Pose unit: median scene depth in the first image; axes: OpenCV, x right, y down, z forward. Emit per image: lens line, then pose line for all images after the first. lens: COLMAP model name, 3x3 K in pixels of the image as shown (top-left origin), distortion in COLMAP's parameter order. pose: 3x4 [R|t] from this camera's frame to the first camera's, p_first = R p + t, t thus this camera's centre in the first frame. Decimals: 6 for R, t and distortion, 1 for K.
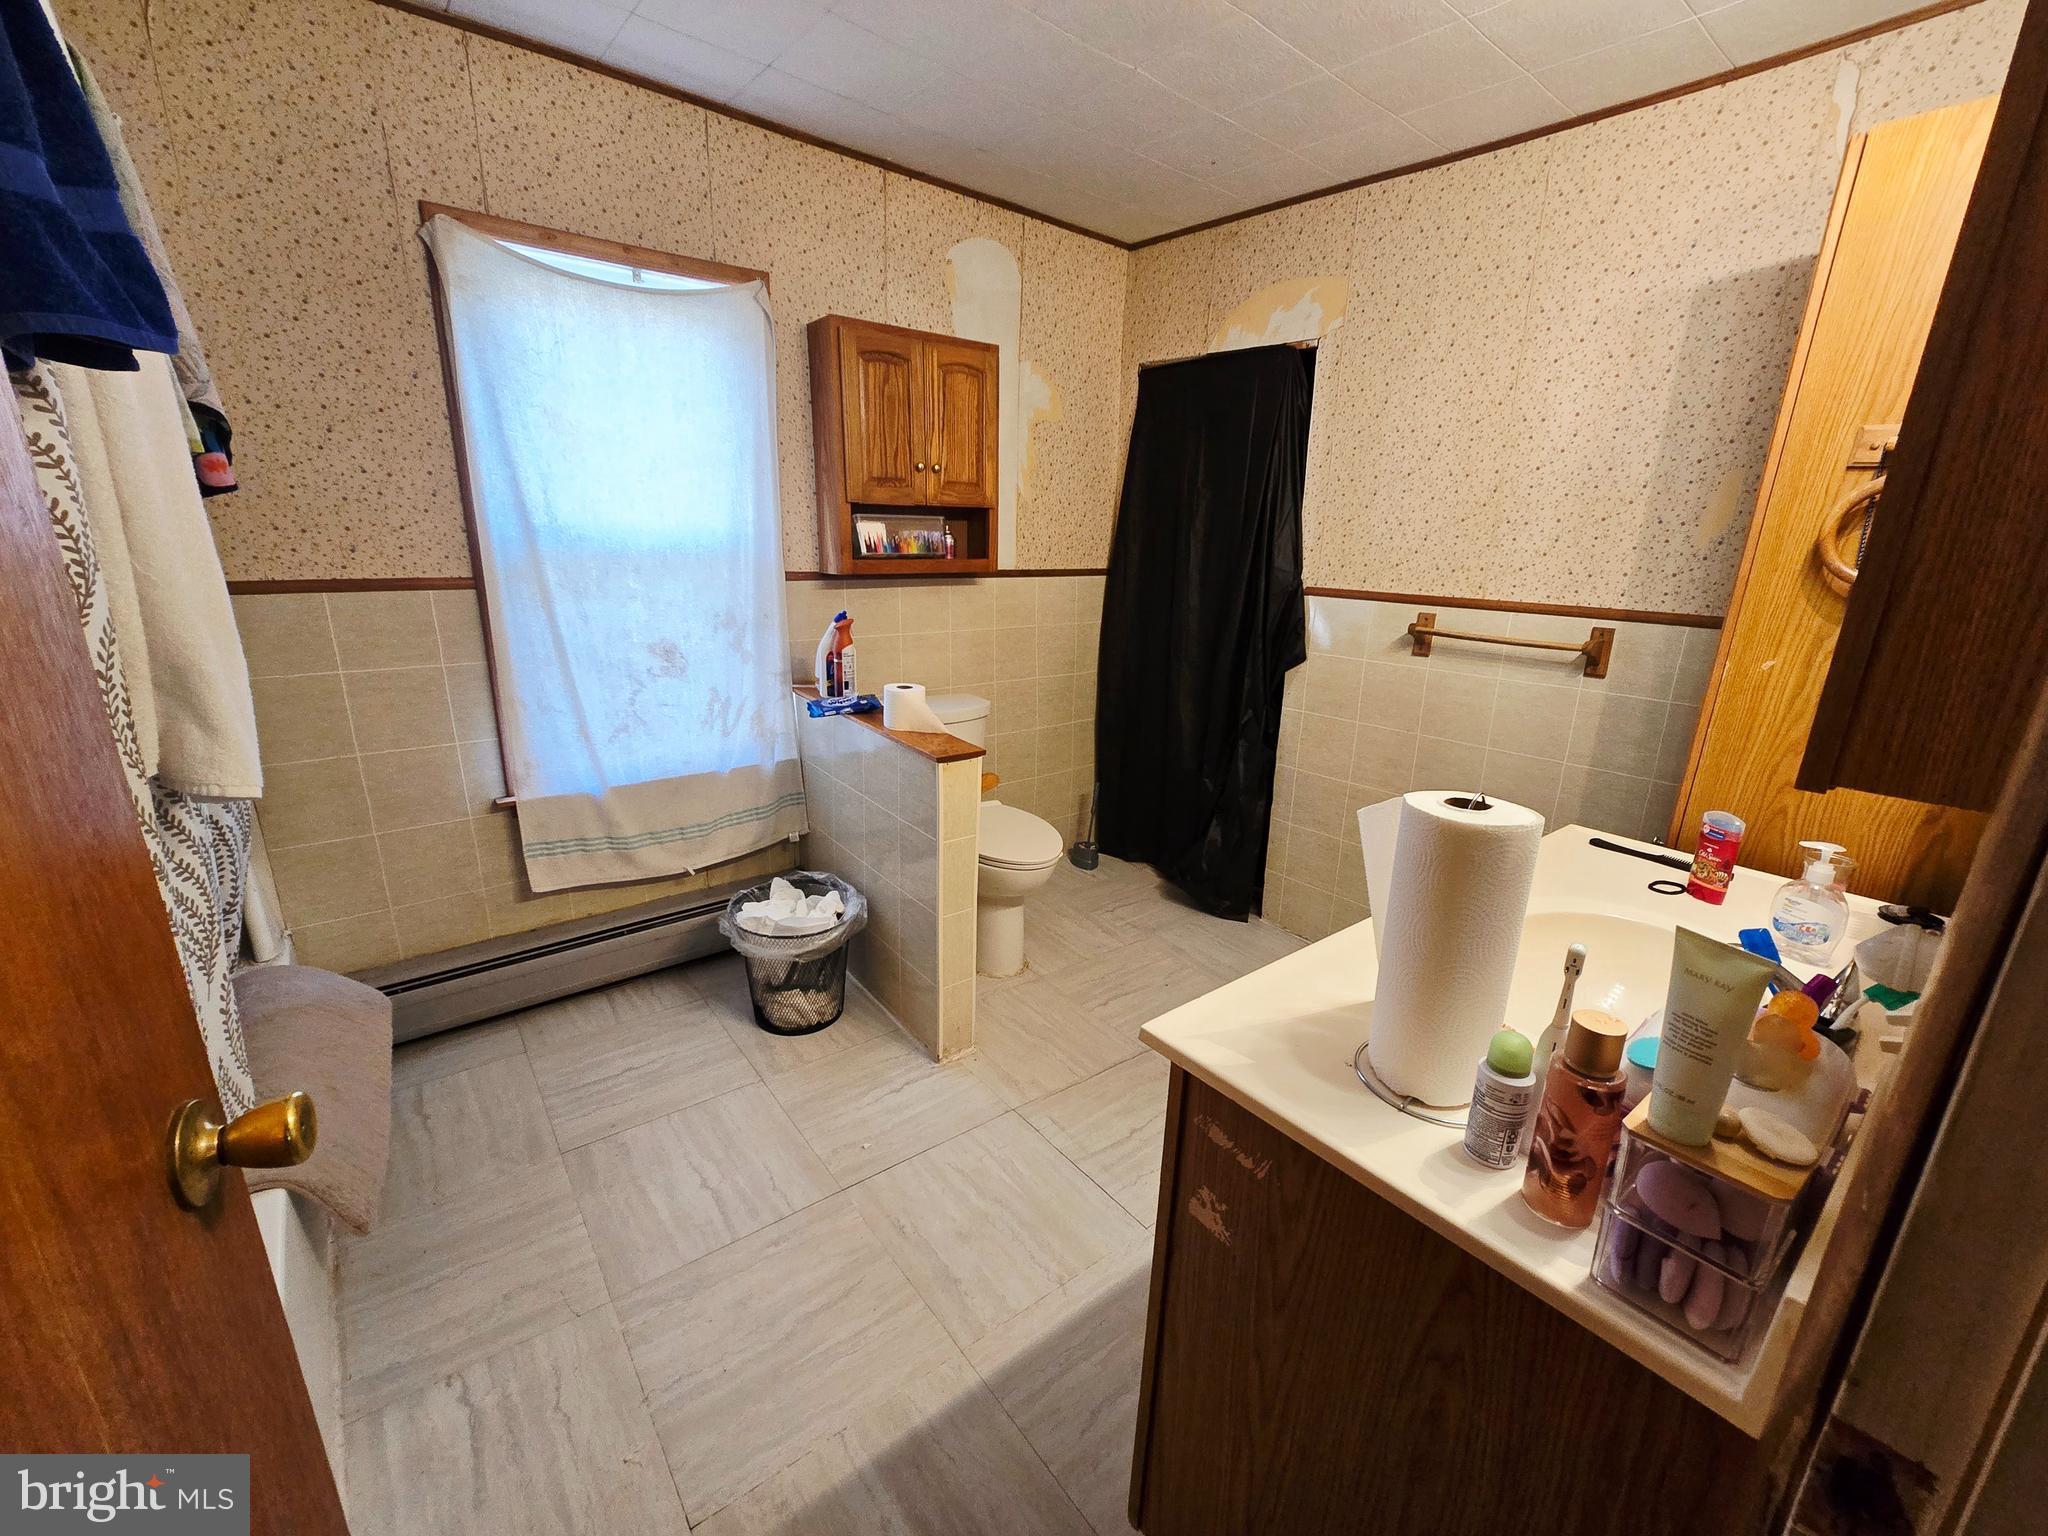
lens RADIAL K [[838.6, 0, 1031.9], [0, 838.6, 776.2], [0, 0, 1]] dist [-0.010366, 0.002450]
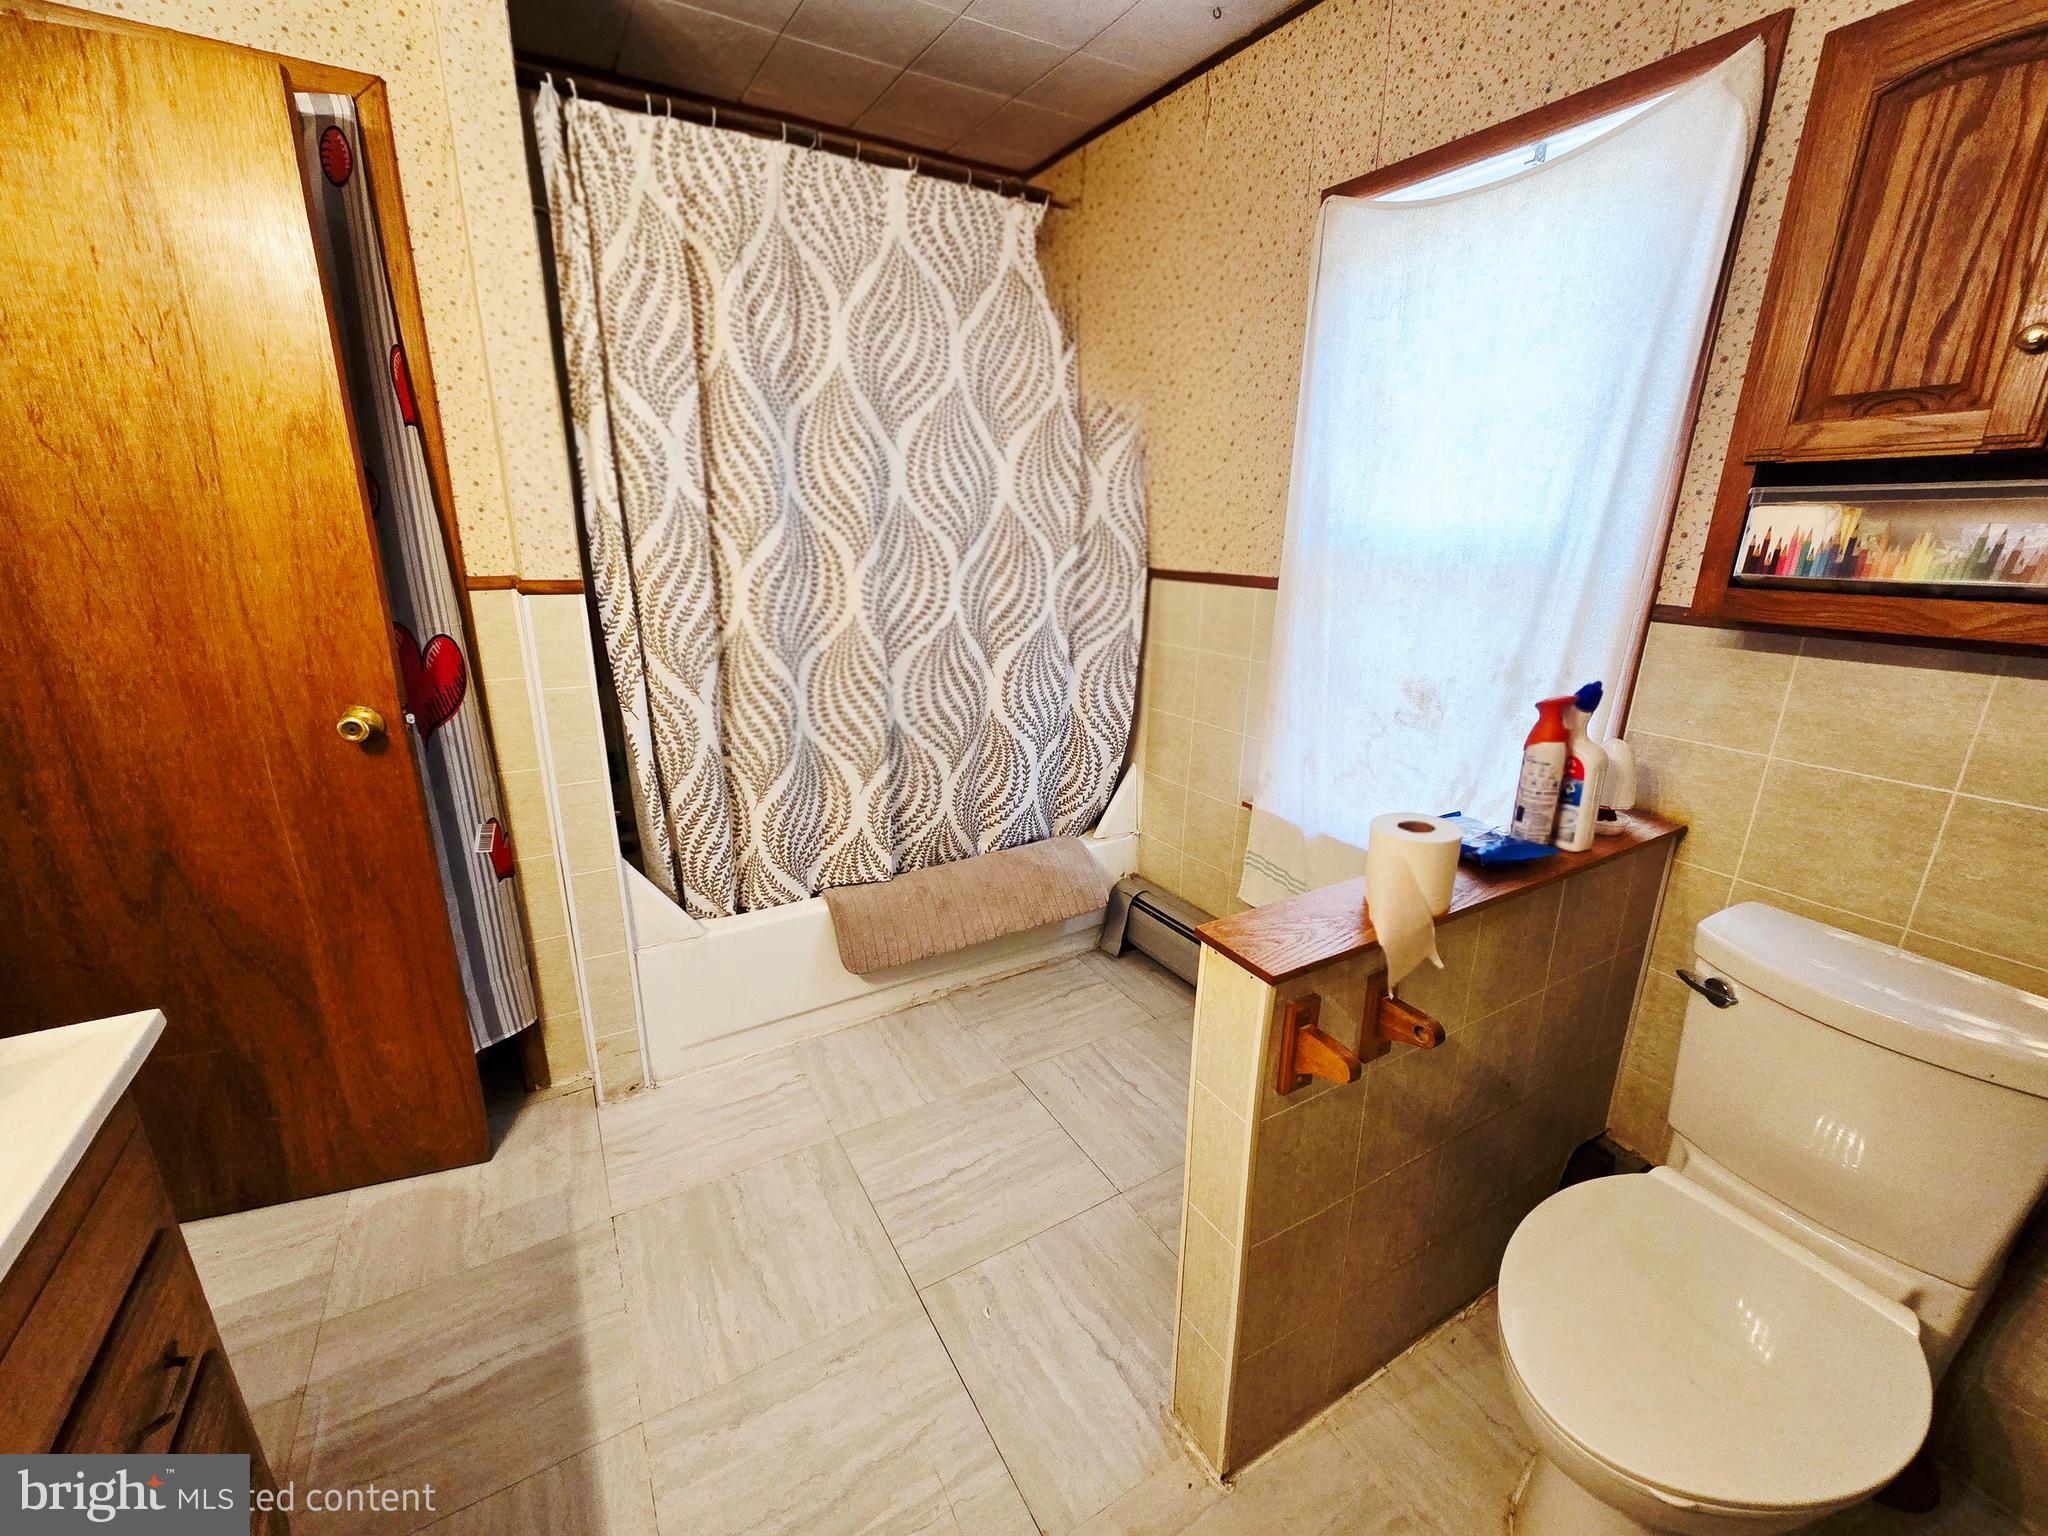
lens RADIAL K [[838.6, 0, 1029.5], [0, 838.6, 770.0], [0, 0, 1]] dist [-0.010366, 0.002450]
pose [[-0.127272, 0.255722, -0.958336, 0.306650], [-0.289103, 0.914676, 0.282466, -0.185165], [0.948800, 0.313008, -0.042483, 0.687463]]
